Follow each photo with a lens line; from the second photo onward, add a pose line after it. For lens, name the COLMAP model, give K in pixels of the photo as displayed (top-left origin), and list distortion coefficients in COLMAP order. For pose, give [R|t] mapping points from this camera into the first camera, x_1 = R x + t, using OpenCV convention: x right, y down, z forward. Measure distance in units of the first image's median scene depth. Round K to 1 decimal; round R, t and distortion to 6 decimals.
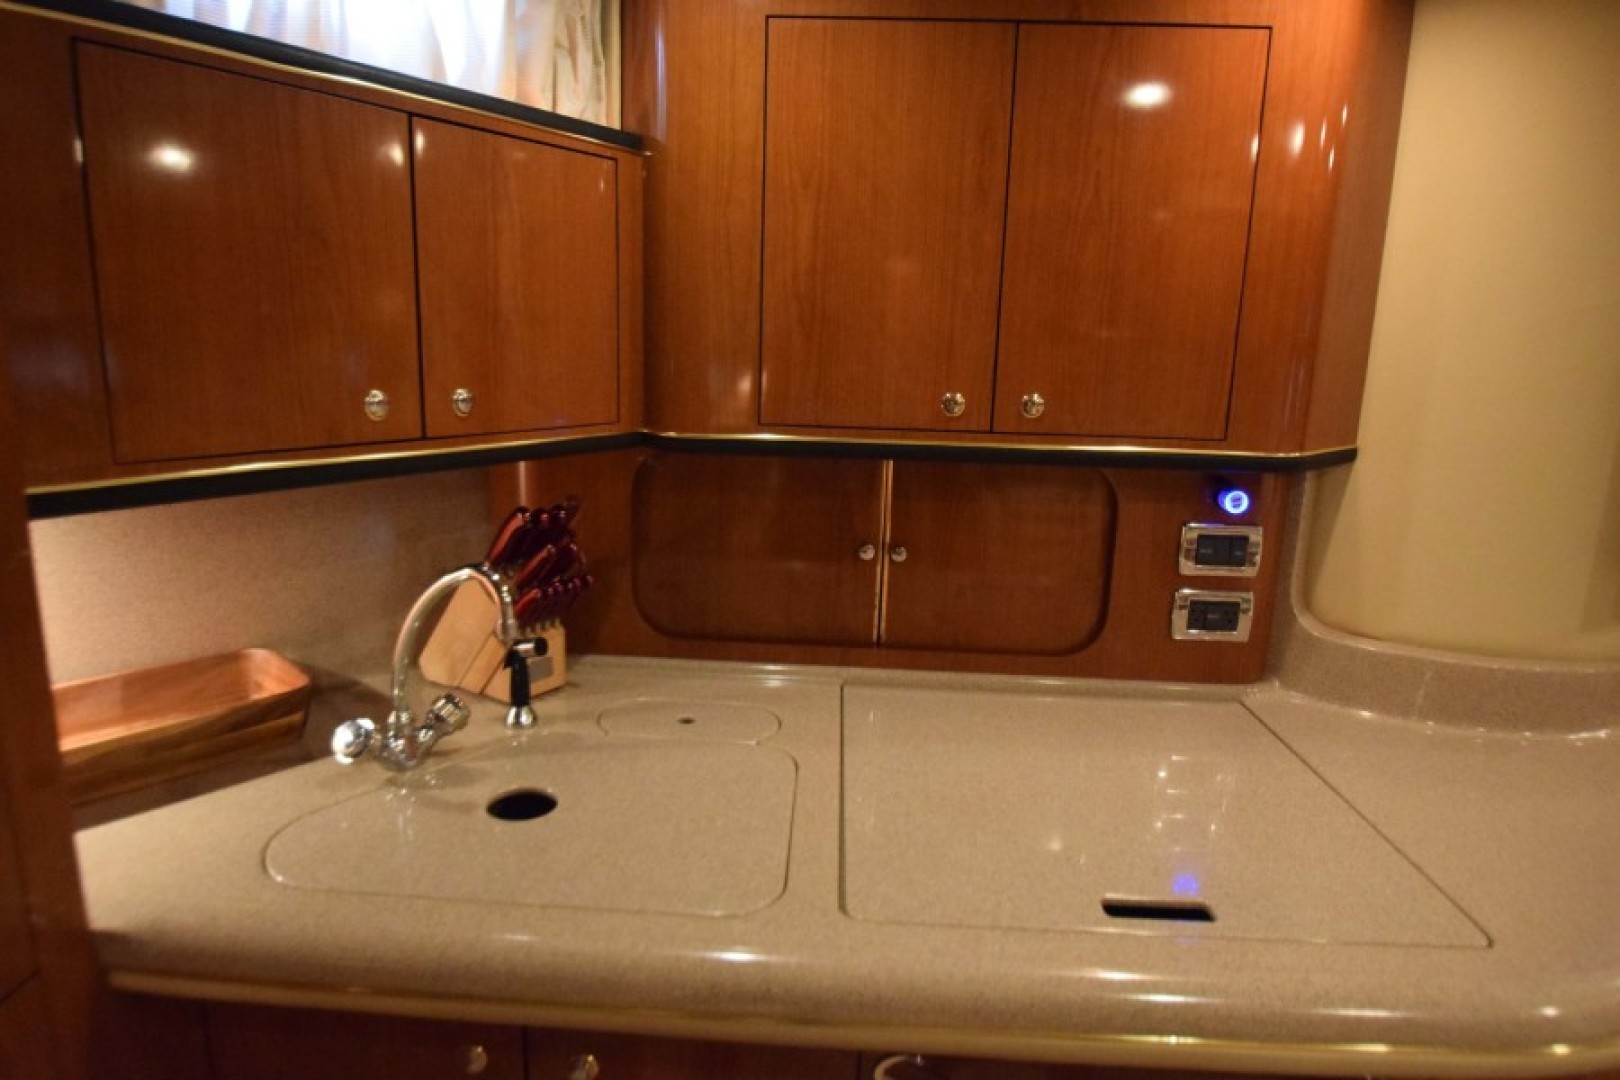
lens RADIAL K [[995.4, 0, 809.2], [0, 995.4, 531.3], [0, 0, 1]] dist [-0.001916, -0.021742]
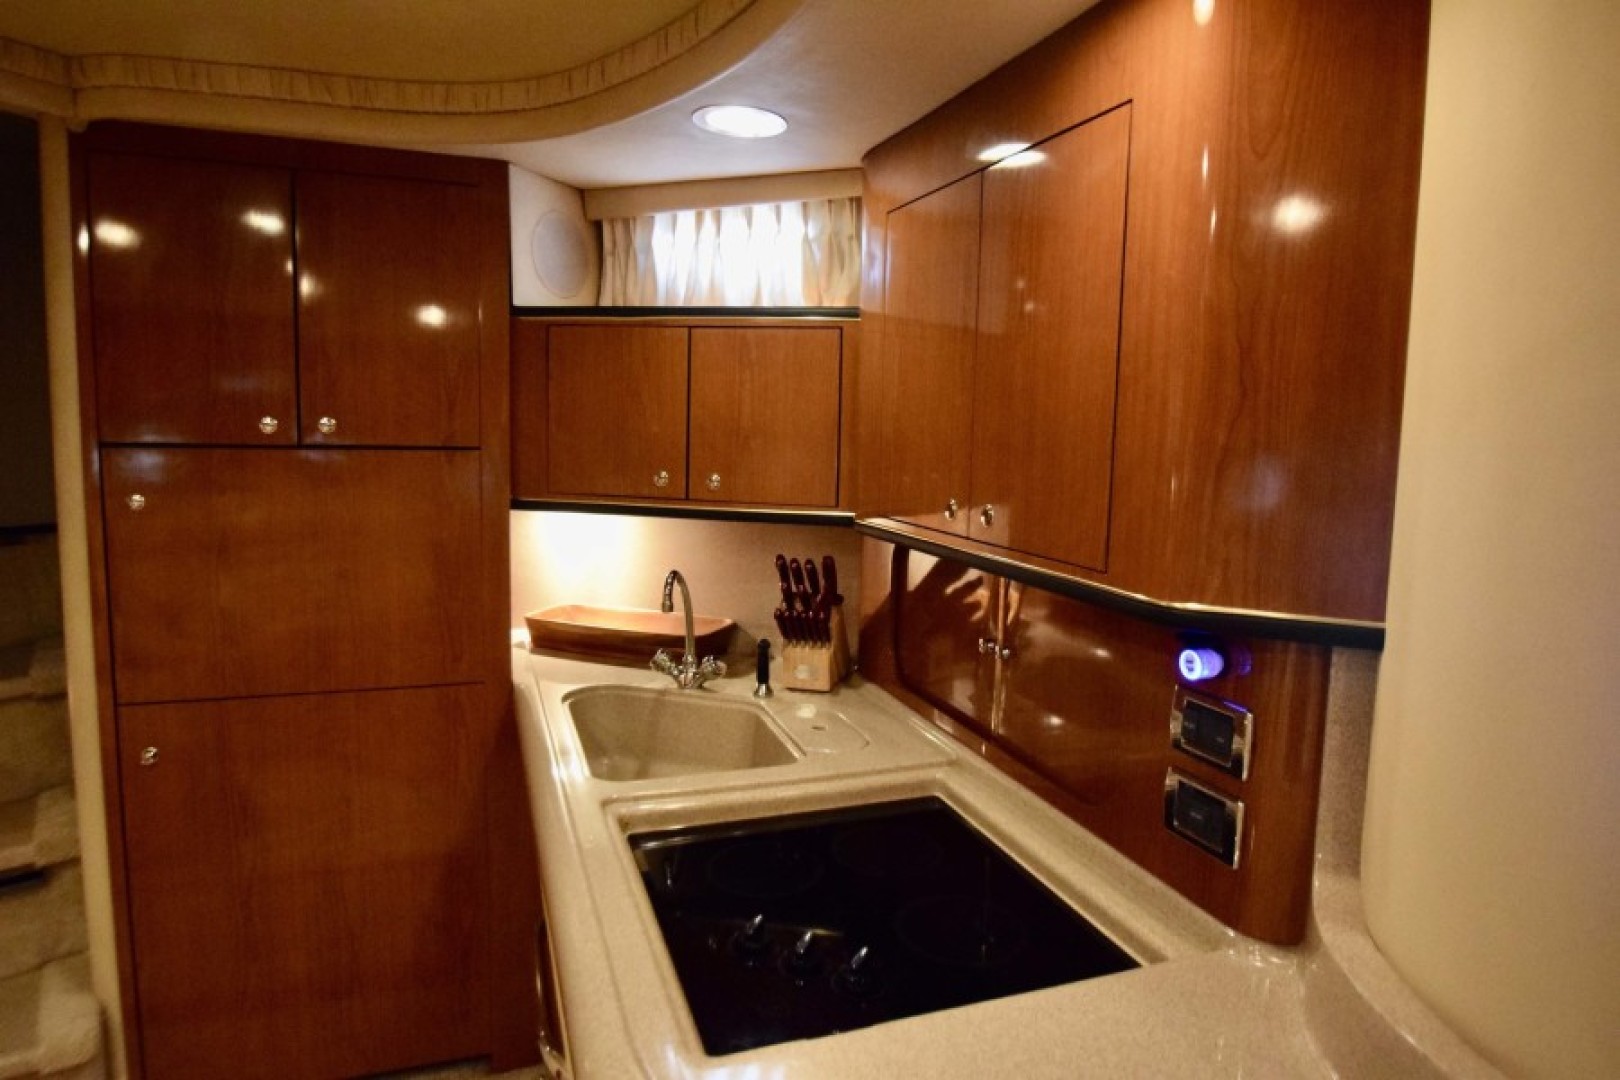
lens RADIAL K [[995.4, 0, 809.2], [0, 995.4, 531.3], [0, 0, 1]] dist [-0.001916, -0.021742]
pose [[0.340571, 0.083203, -0.936530, 1.217116], [-0.208270, 0.978008, 0.011150, -0.090523], [0.916861, 0.191253, 0.350410, 0.509072]]
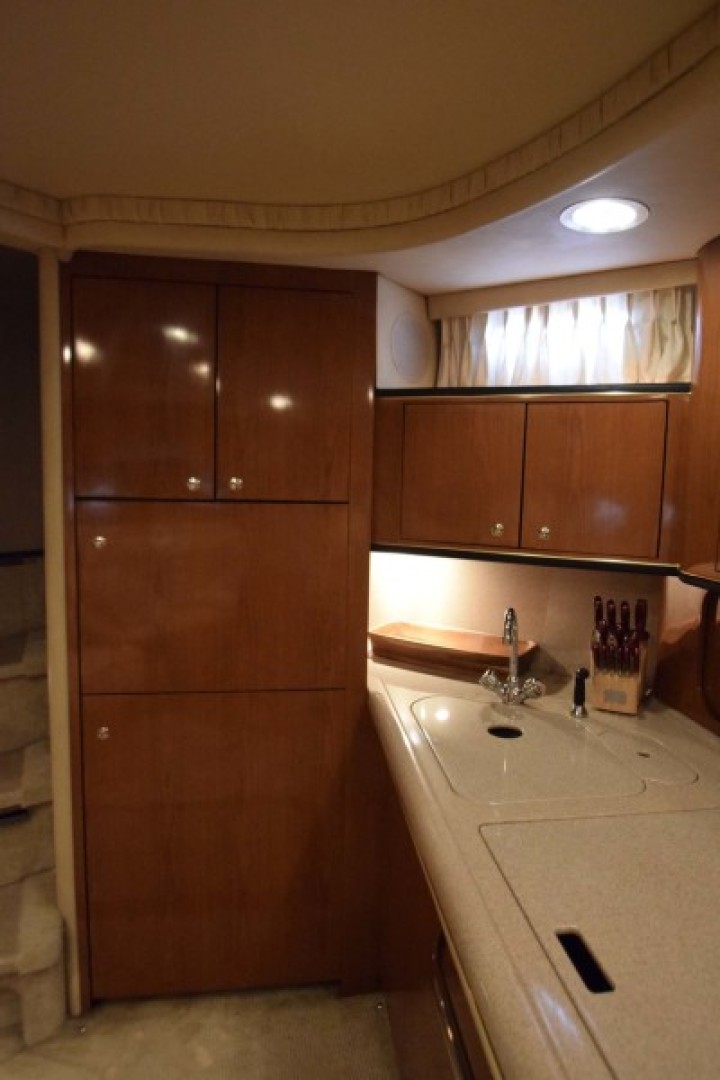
lens RADIAL K [[679.9, 0, 377.5], [0, 679.9, 540.3], [0, 0, 1]] dist [-0.001019, -0.023394]
pose [[0.153566, 0.076437, -0.985178, 0.888337], [-0.224685, 0.973589, 0.040515, -0.087195], [0.962255, 0.215133, 0.166685, 0.400383]]
